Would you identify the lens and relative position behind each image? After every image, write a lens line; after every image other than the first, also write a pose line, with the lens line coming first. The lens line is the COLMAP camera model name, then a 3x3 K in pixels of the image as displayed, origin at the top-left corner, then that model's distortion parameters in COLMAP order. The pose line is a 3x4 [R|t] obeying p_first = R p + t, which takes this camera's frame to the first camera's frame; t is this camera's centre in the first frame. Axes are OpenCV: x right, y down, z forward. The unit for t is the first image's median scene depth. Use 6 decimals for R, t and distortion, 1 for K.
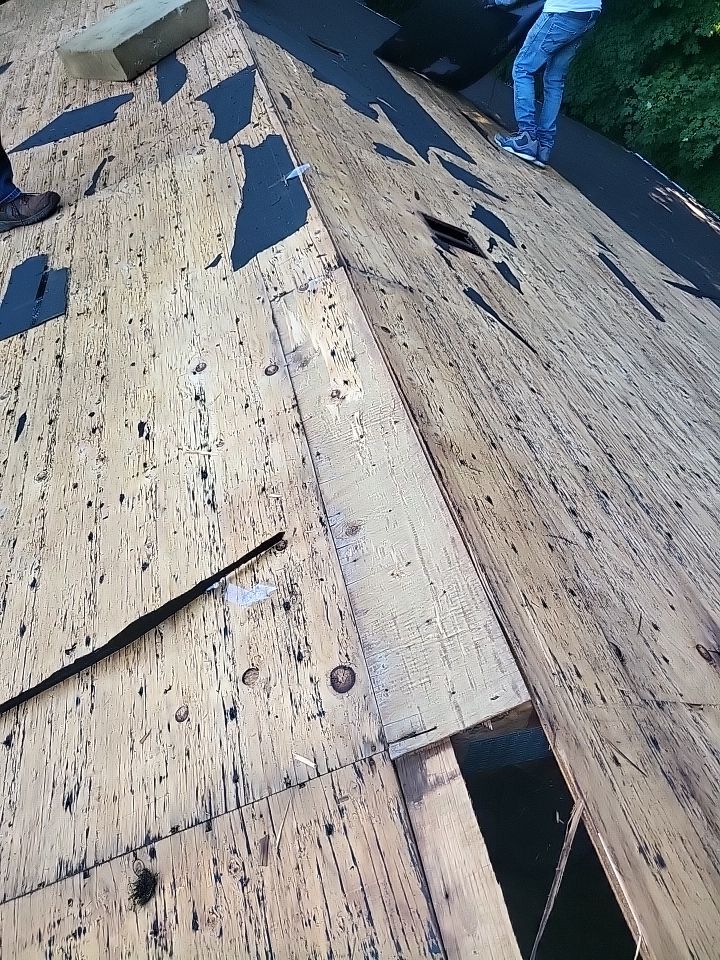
lens RADIAL K [[750.2, 0, 359.5], [0, 750.2, 477.1], [0, 0, 1]] dist [-0.014143, 0.045412]
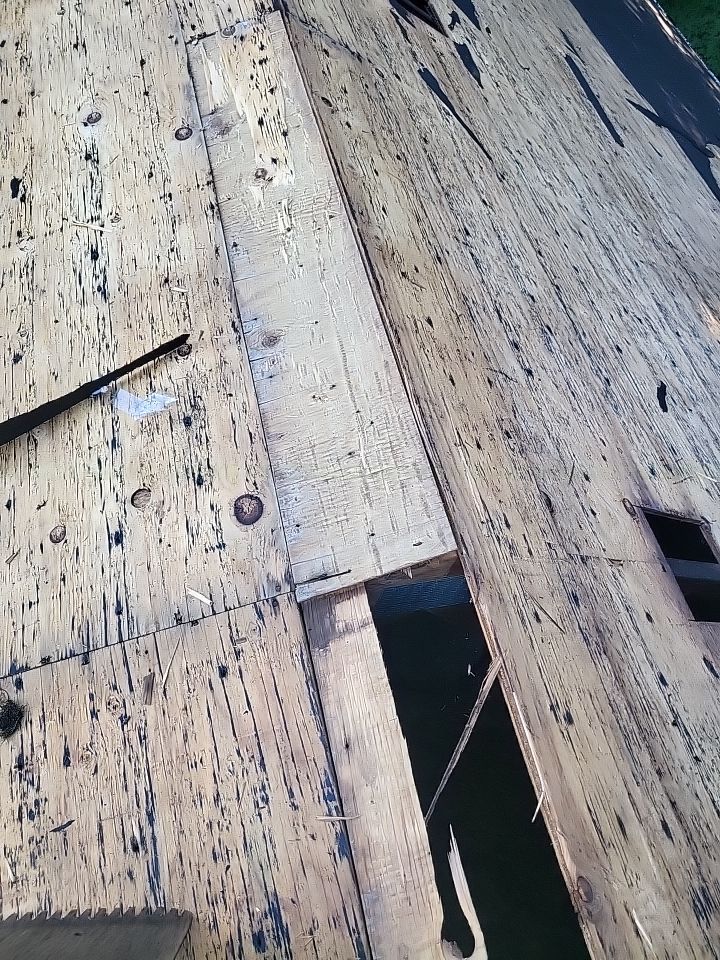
lens RADIAL K [[750.2, 0, 378.1], [0, 750.2, 480.3], [0, 0, 1]] dist [-0.014143, 0.045412]
pose [[0.984645, 0.074419, 0.157913, -0.012189], [-0.110909, 0.965238, 0.236674, 0.008500], [-0.134810, -0.250554, 0.958670, 0.122829]]
